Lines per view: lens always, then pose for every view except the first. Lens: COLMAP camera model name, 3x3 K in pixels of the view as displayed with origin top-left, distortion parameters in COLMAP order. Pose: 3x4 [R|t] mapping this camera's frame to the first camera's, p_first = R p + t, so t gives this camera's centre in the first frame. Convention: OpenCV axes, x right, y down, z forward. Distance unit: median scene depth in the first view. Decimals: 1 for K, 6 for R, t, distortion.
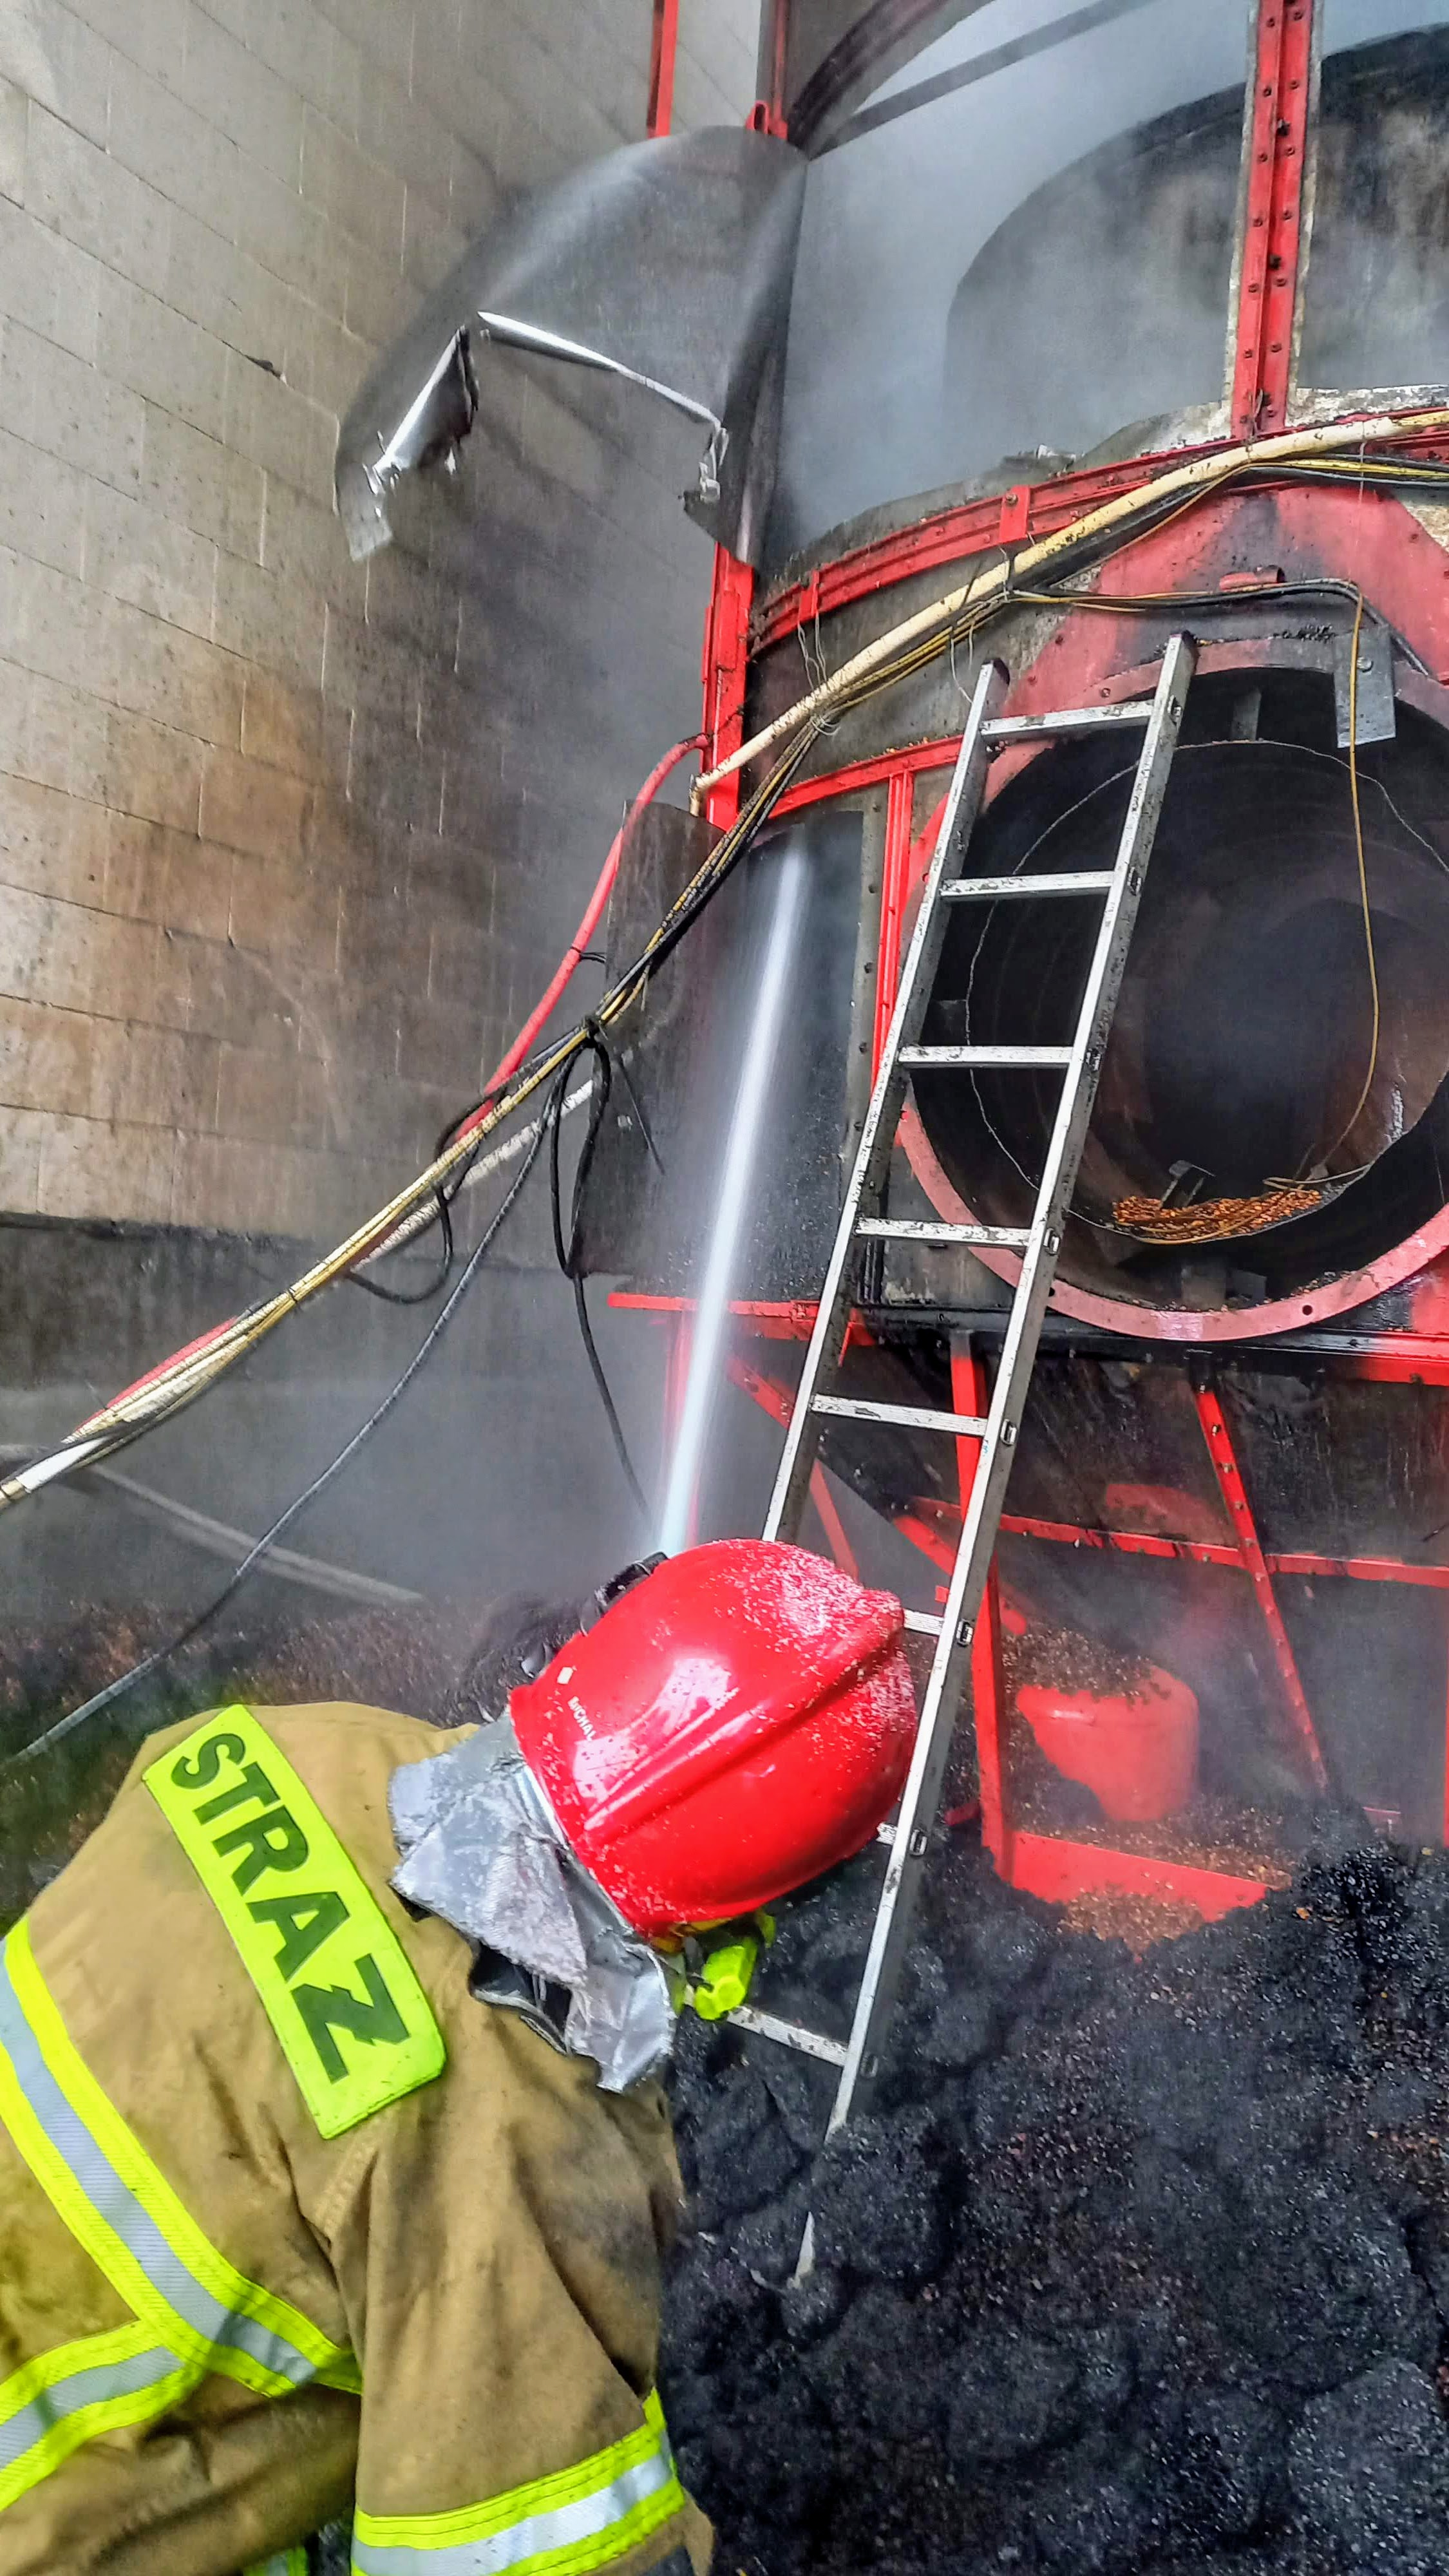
lens RADIAL K [[1894.4, 0, 722.1], [0, 1894.4, 1295.5], [0, 0, 1]] dist [0.032495, -0.008633]
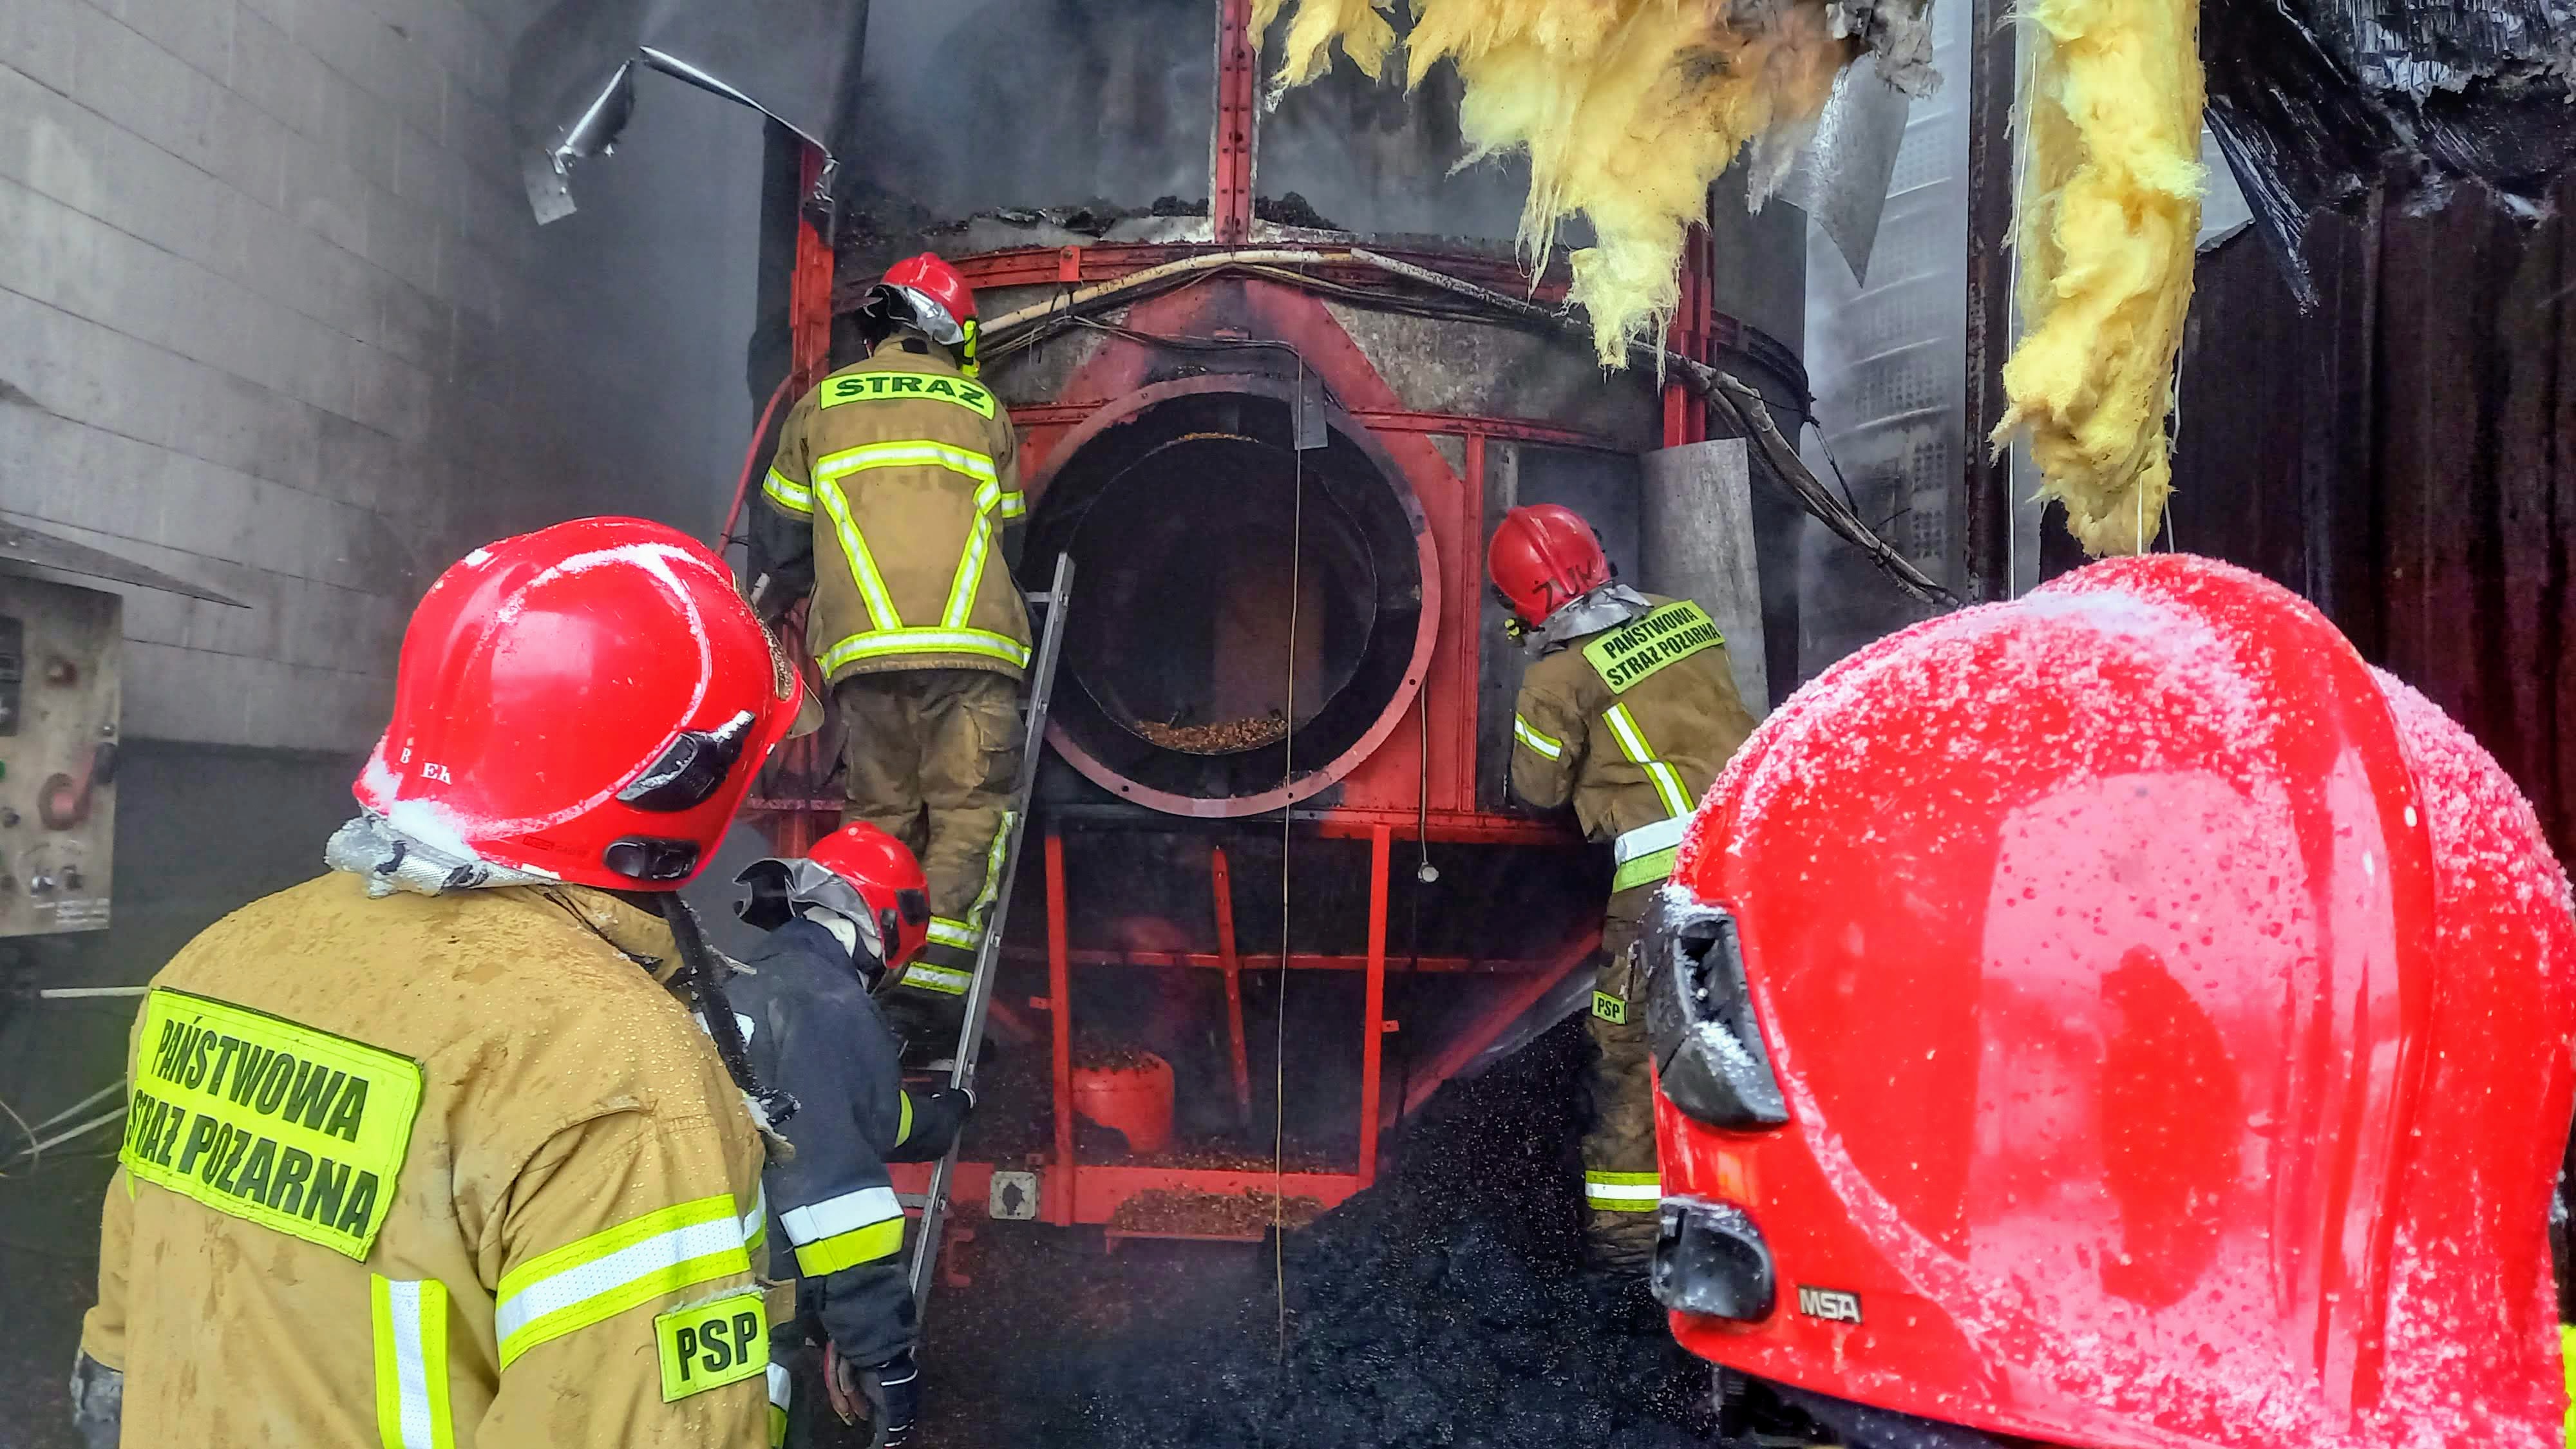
lens RADIAL K [[1894.4, 0, 1289.3], [0, 1894.4, 722.3], [0, 0, 1]] dist [0.032495, -0.008633]
pose [[0.895131, -0.010192, 0.445687, -0.374433], [0.025439, 0.999277, -0.028240, -0.008495], [-0.445077, 0.036617, 0.894743, -0.404489]]
